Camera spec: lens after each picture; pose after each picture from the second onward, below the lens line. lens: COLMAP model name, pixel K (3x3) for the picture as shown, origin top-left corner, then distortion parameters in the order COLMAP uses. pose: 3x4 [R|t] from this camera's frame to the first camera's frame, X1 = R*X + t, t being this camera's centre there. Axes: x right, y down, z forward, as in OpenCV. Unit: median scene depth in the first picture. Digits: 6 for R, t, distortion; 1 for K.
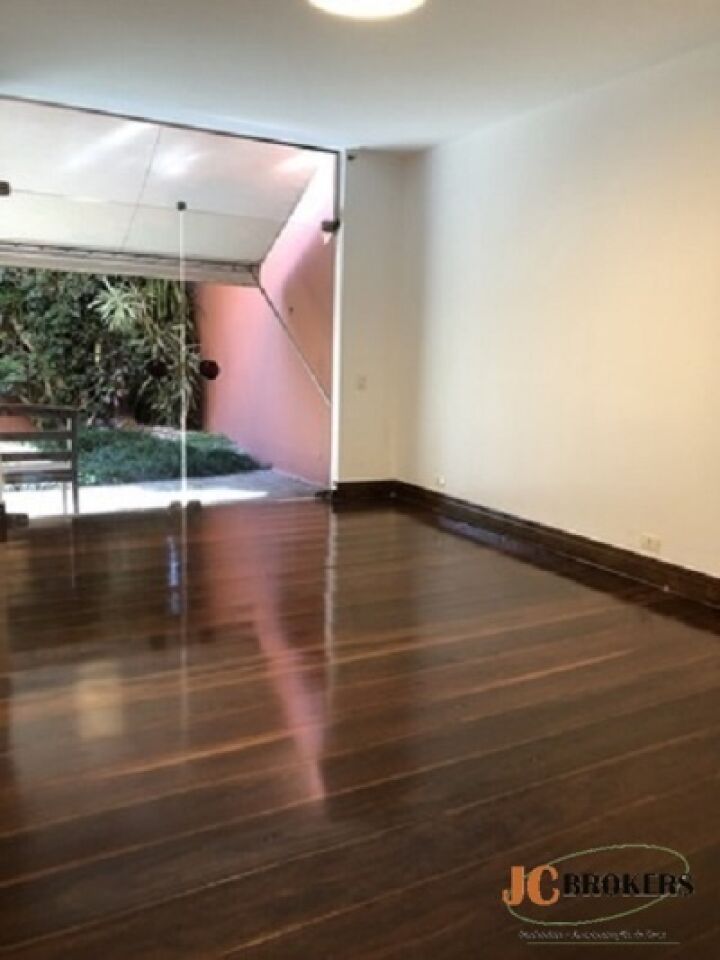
lens RADIAL K [[792.0, 0, 360.0], [0, 792.0, 480.0], [0, 0, 1]] dist [0.024927, -0.003763]
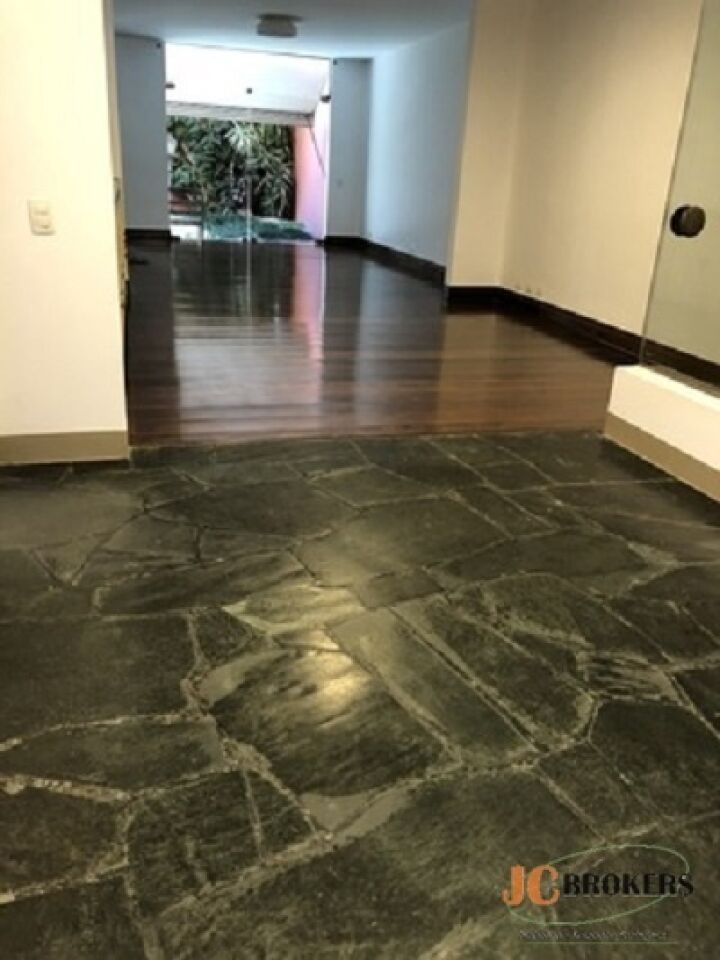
lens RADIAL K [[792.0, 0, 360.0], [0, 792.0, 480.0], [0, 0, 1]] dist [0.024927, -0.003763]
pose [[0.974507, 0.102501, -0.199573, 0.330871], [-0.061045, 0.977114, 0.203770, 0.122580], [0.215892, -0.186392, 0.958462, -0.651593]]
